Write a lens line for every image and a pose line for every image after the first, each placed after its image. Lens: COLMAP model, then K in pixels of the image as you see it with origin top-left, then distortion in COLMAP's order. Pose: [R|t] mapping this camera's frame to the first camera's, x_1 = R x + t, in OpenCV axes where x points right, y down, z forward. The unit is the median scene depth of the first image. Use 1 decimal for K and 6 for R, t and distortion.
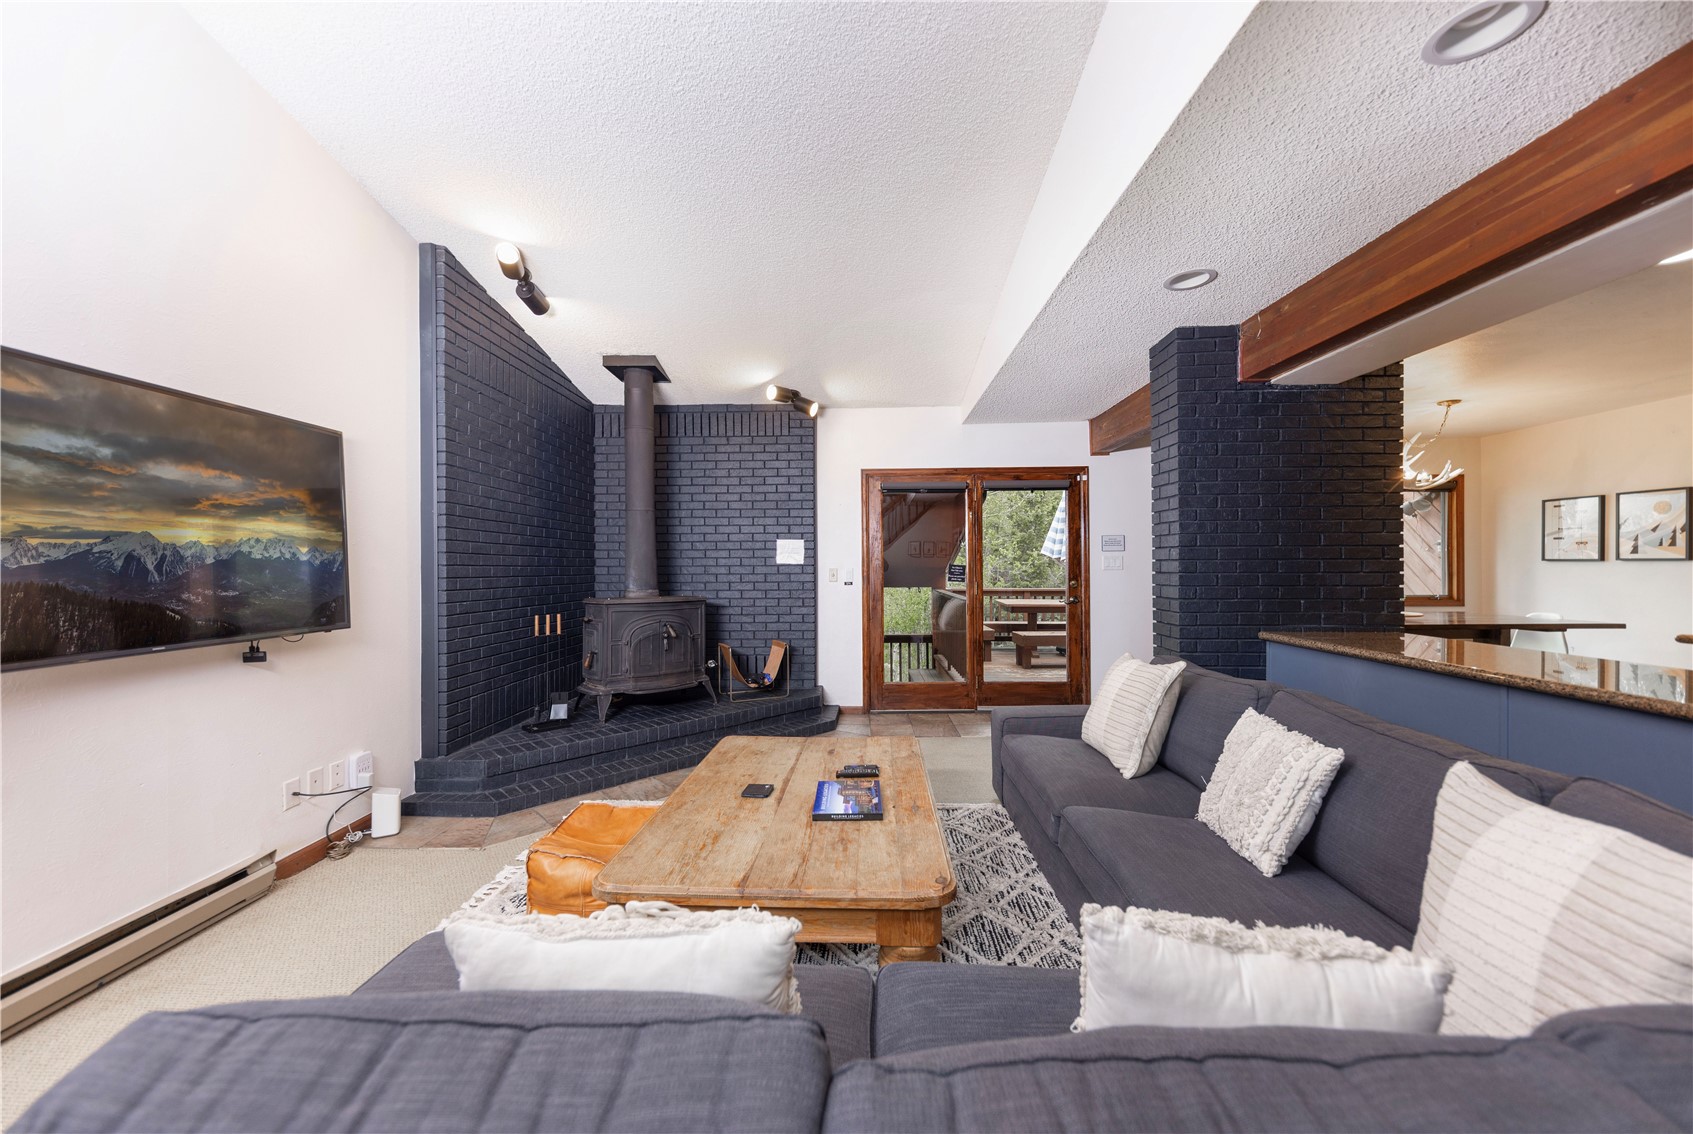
lens RADIAL K [[591.0, 0, 862.6], [0, 591.0, 565.0], [0, 0, 1]] dist [0.004032, -0.000504]
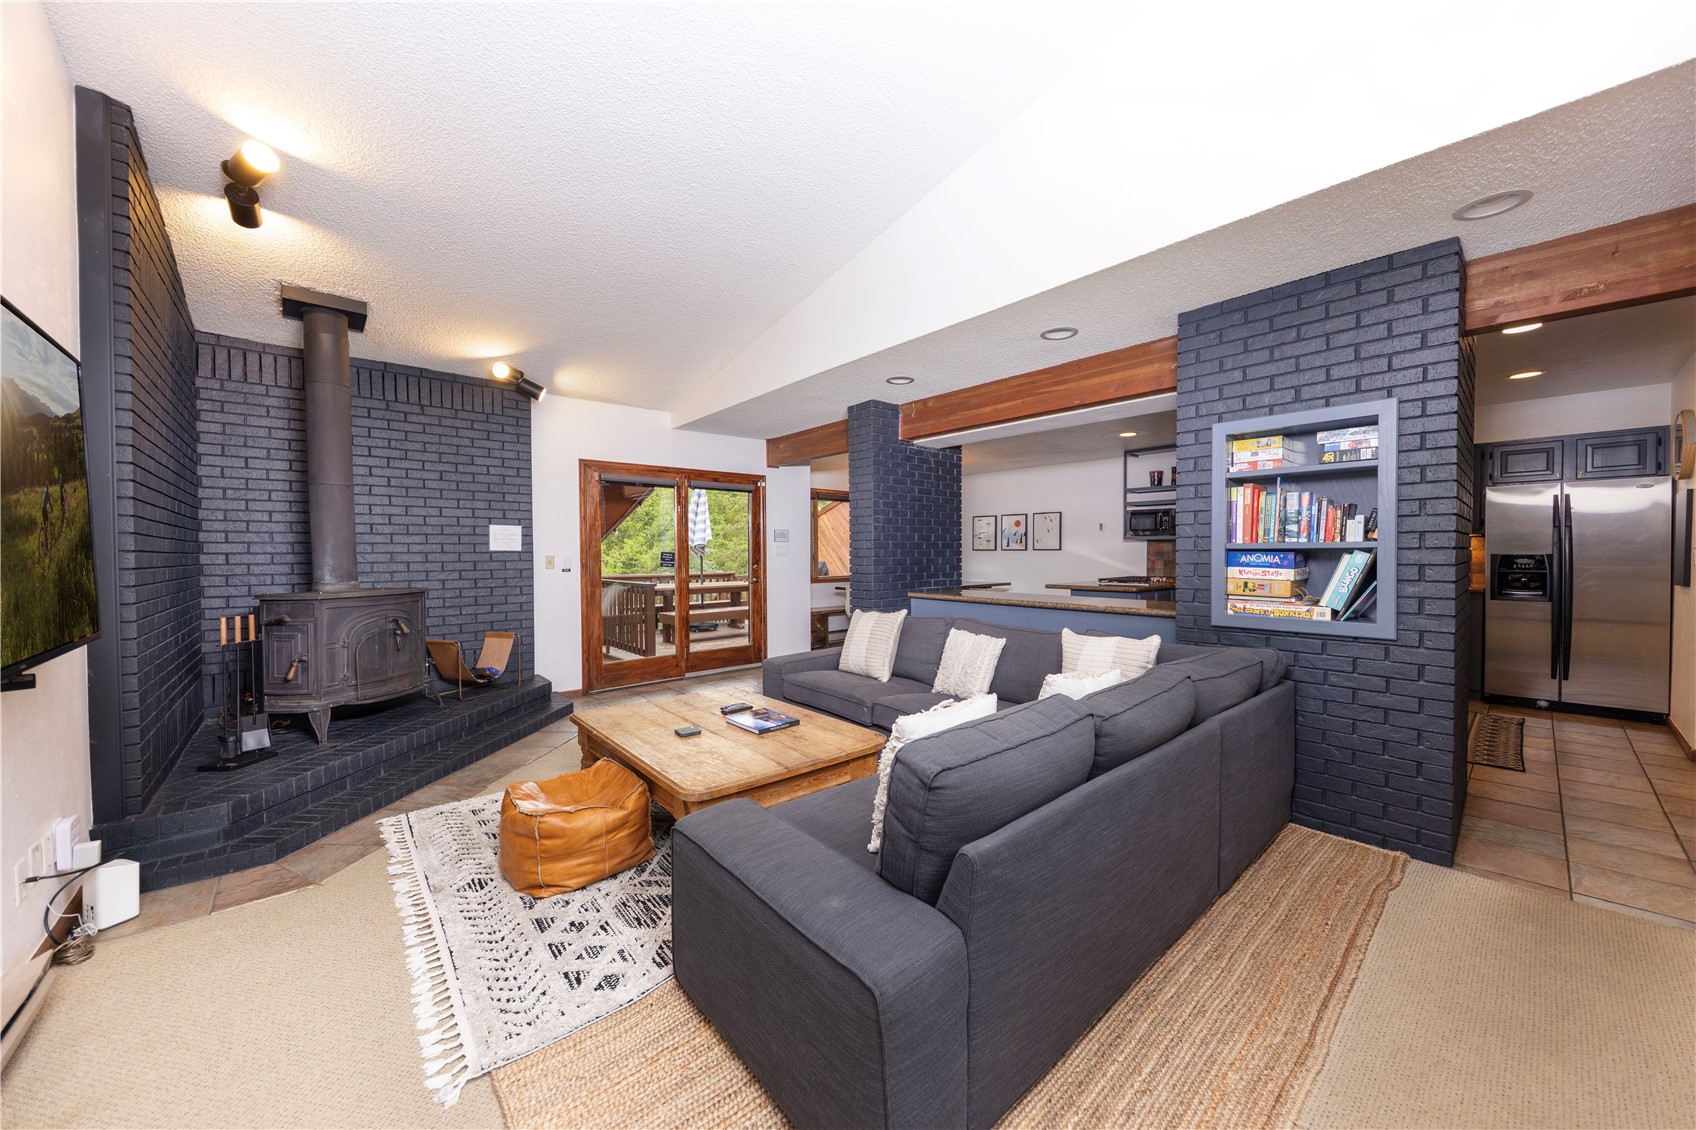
lens RADIAL K [[593.5, 0, 836.7], [0, 593.5, 560.3], [0, 0, 1]] dist [-0.006366, -0.000196]
pose [[0.748983, -0.007409, 0.662548, -0.356602], [-0.001031, 0.999923, 0.012348, 0.001059], [-0.662588, -0.009931, 0.748918, -0.067989]]
